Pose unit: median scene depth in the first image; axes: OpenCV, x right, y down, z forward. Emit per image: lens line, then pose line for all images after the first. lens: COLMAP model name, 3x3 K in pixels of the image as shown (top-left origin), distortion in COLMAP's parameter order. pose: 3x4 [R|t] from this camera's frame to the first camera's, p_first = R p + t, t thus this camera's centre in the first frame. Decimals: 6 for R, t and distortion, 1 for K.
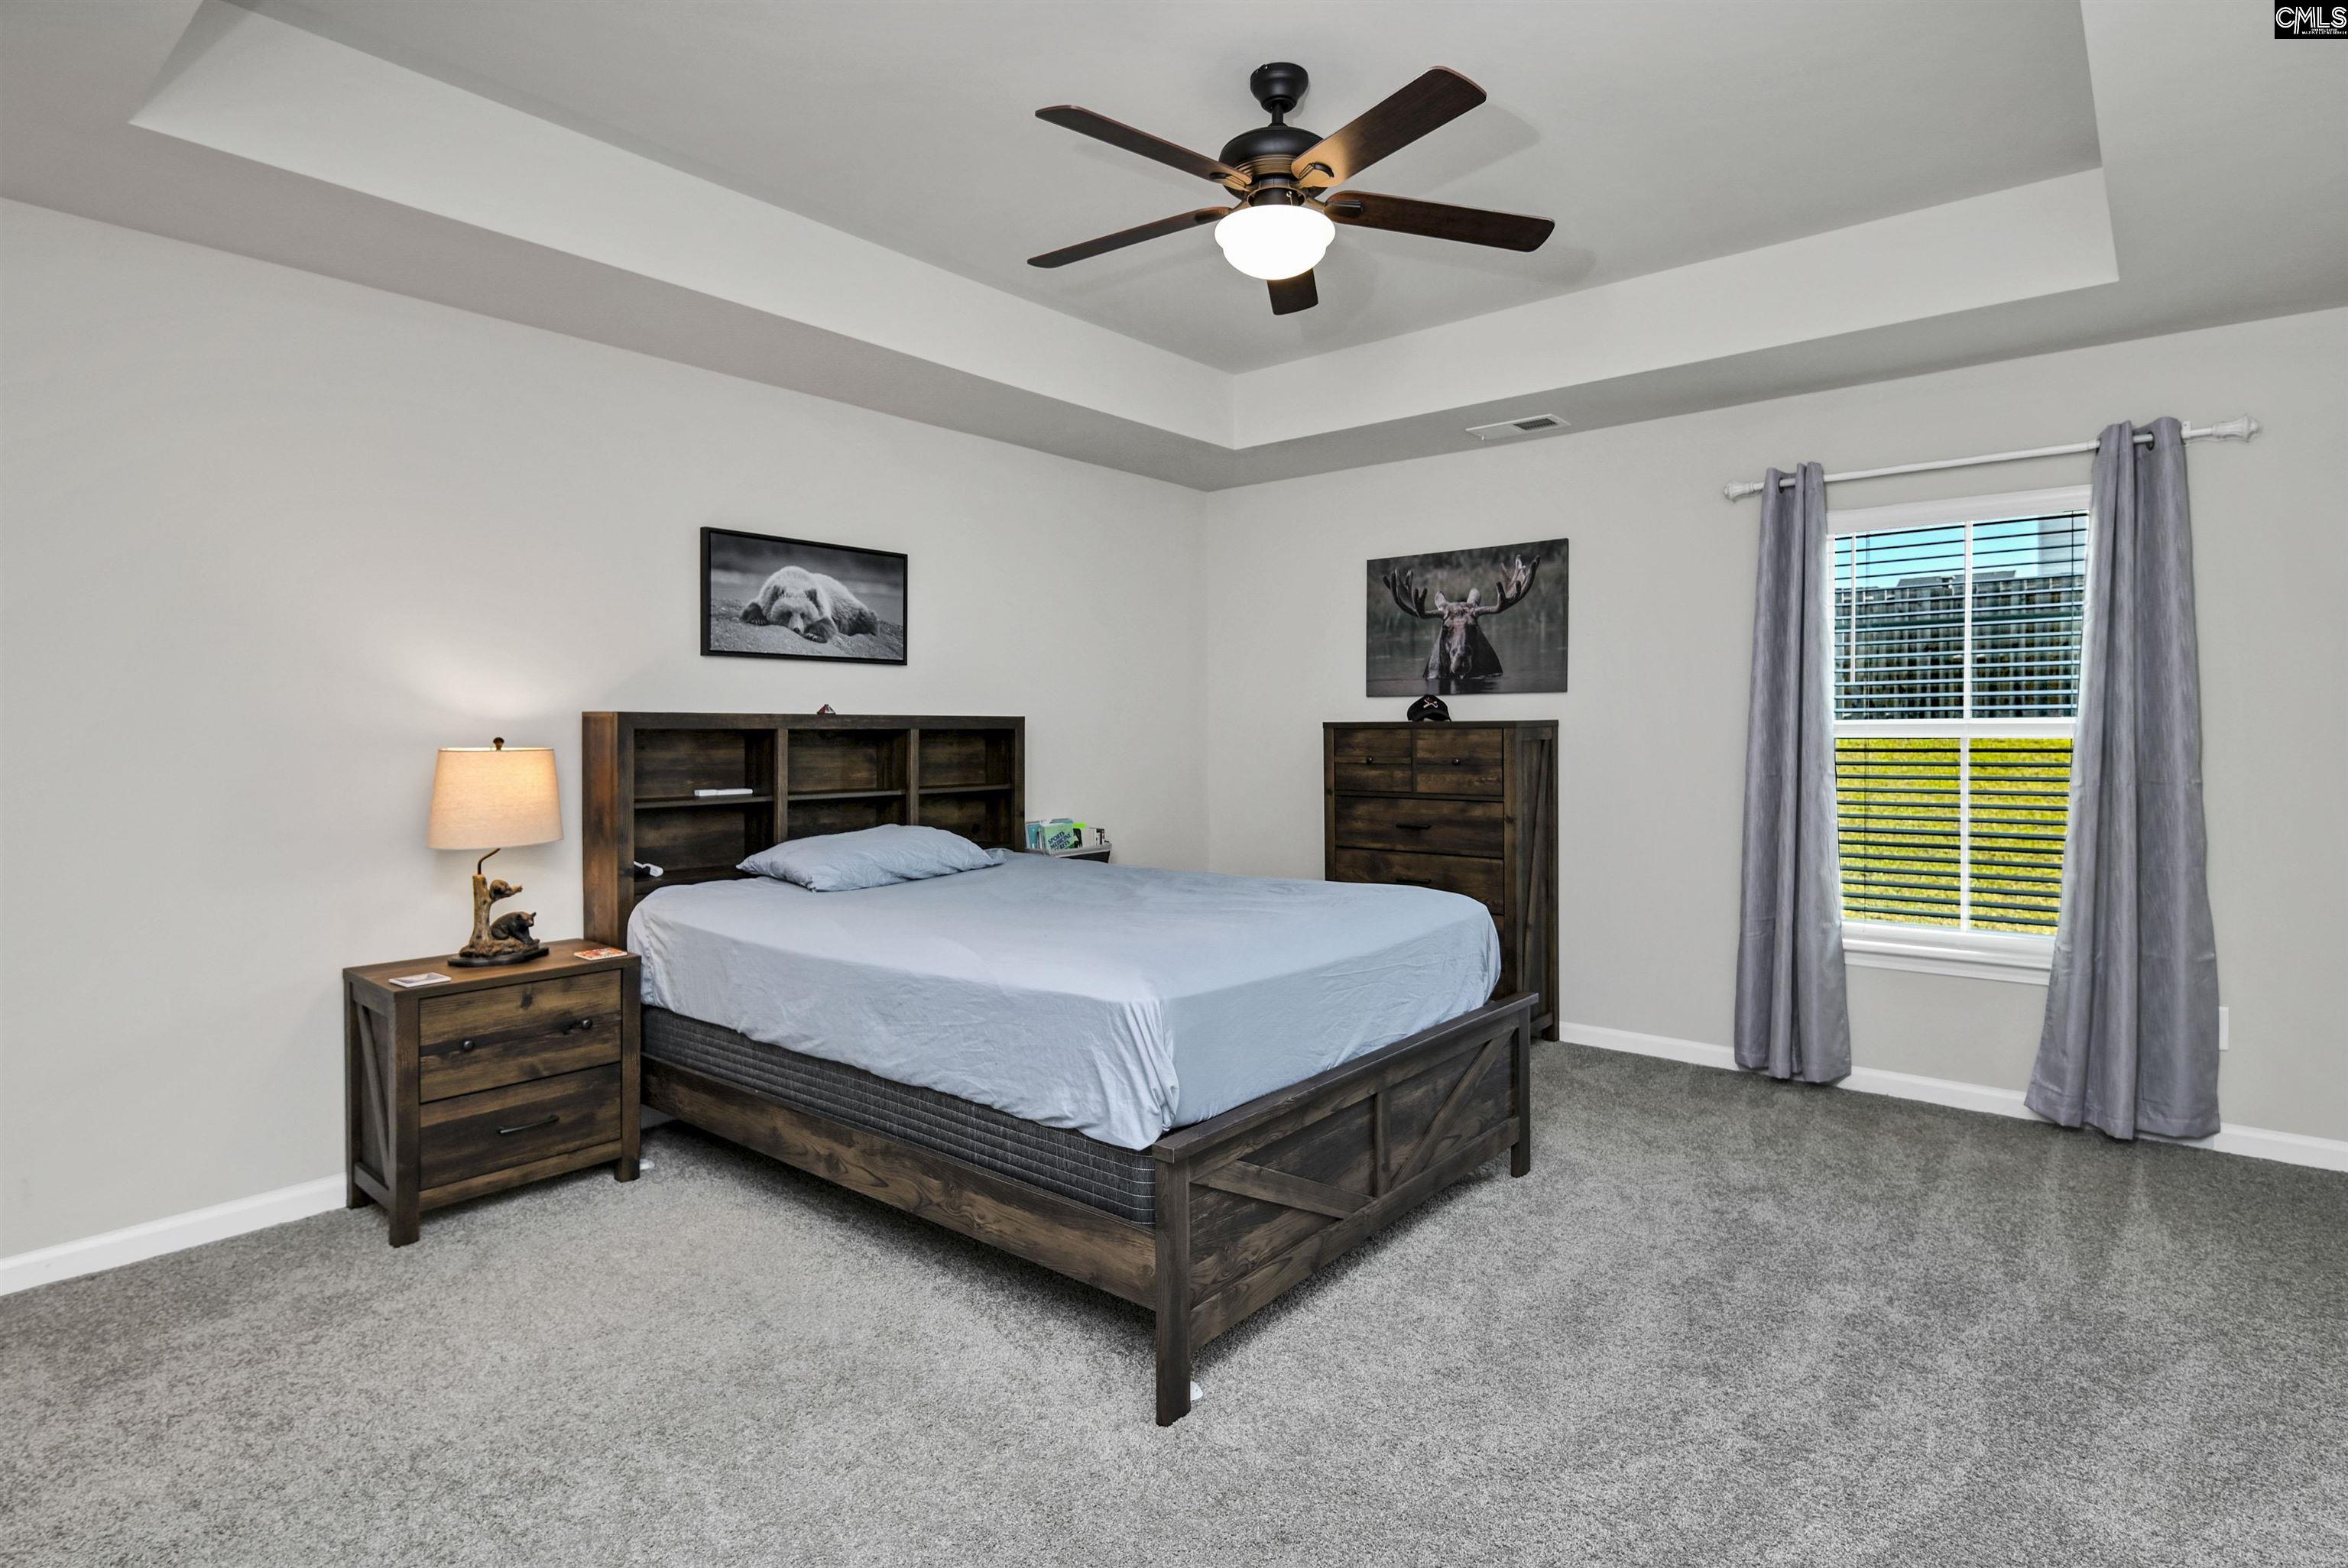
lens RADIAL K [[1204.3, 0, 1175.9], [0, 1204.3, 775.2], [0, 0, 1]] dist [0.001391, -0.006813]
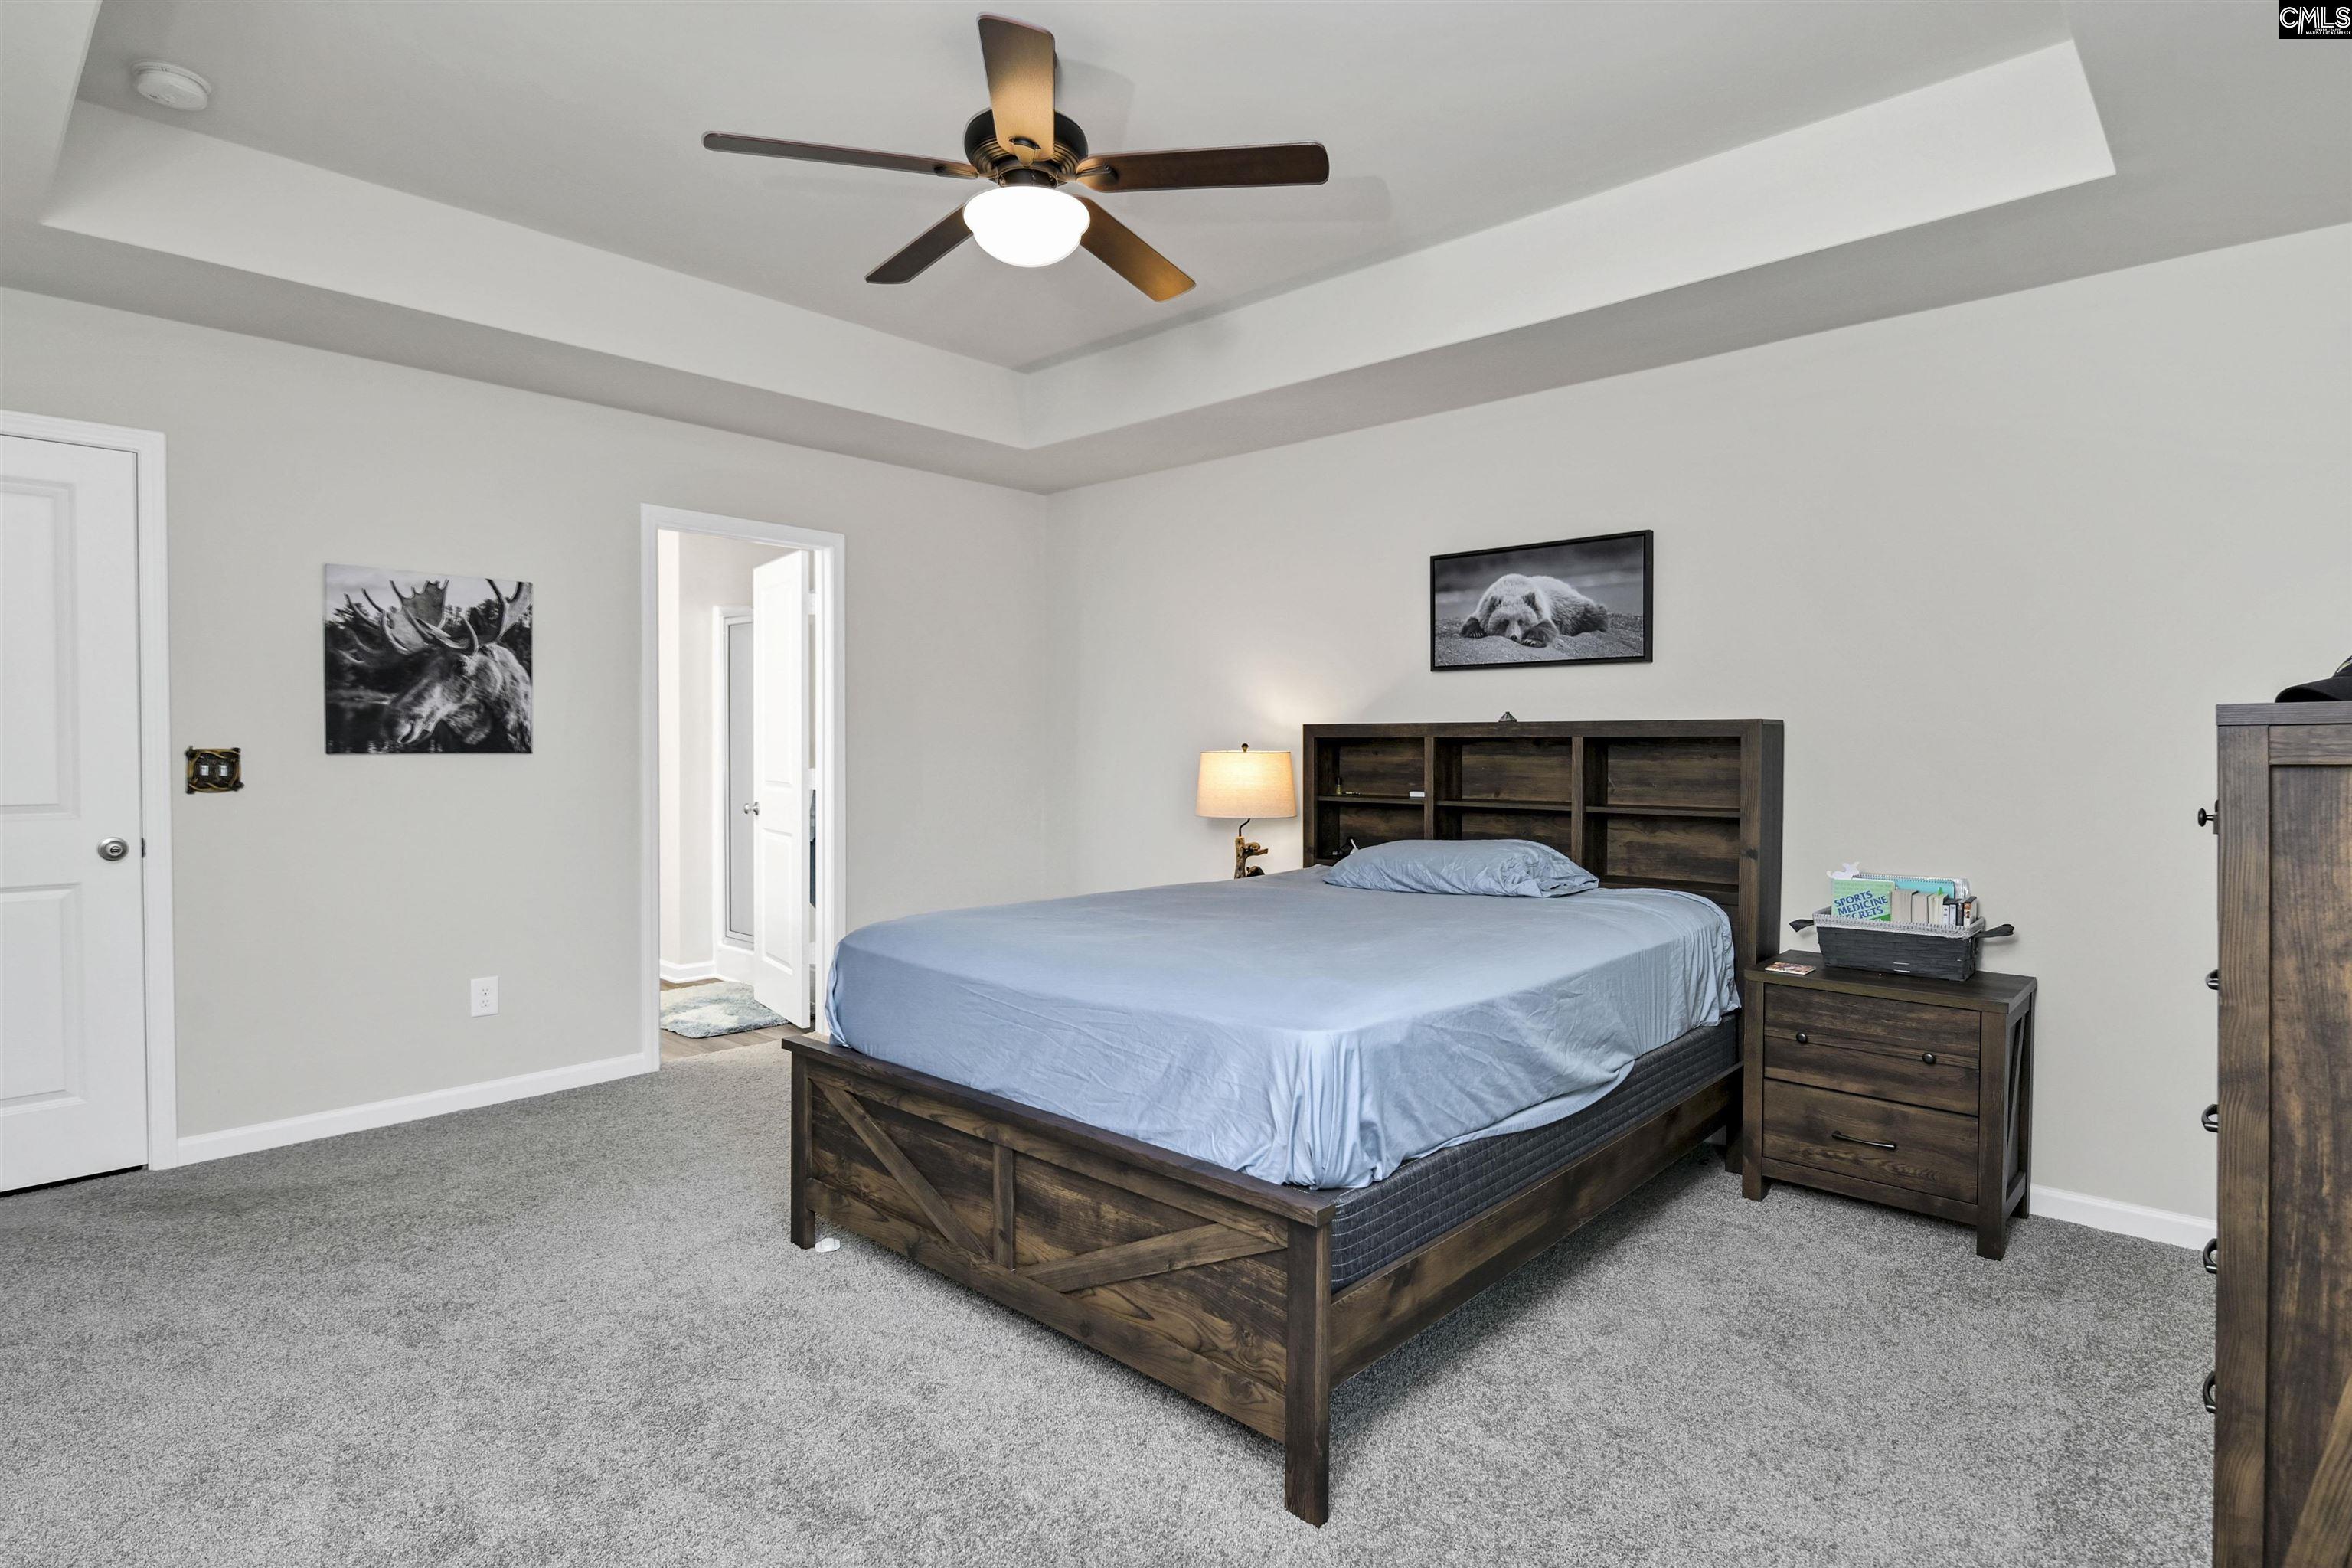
lens RADIAL K [[1206.5, 0, 1178.5], [0, 1206.5, 770.1], [0, 0, 1]] dist [0.001391, -0.006813]
pose [[-0.056736, 0.023280, -0.998118, 0.709423], [-0.041270, 0.998819, 0.025642, -0.026187], [0.997536, 0.042647, -0.055708, 0.800802]]
